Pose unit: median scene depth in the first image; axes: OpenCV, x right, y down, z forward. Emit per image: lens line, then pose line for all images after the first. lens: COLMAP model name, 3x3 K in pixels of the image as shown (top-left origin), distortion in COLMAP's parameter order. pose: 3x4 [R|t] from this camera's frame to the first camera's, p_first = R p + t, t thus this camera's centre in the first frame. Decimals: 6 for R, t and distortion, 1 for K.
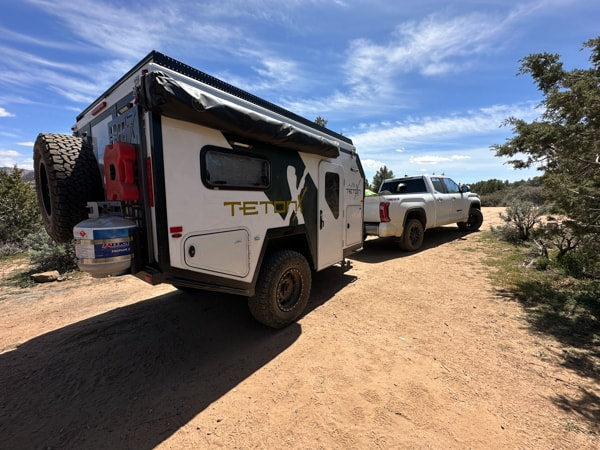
lens RADIAL K [[239.6, 0, 300.0], [0, 239.6, 225.0], [0, 0, 1]] dist [-0.001098, -0.000054]
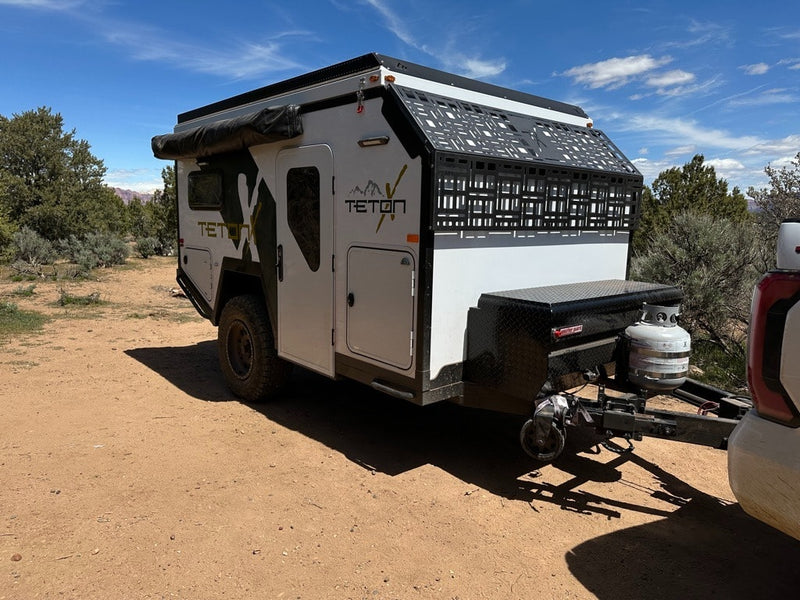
lens RADIAL K [[576.0, 0, 400.0], [0, 576.0, 300.0], [0, 0, 1]] dist [-0.002265, -0.001132]
pose [[-0.209367, 0.147357, -0.966670, 1.322921], [-0.123354, 0.976702, 0.175603, -0.206663], [0.970025, 0.156008, -0.186312, 1.574516]]
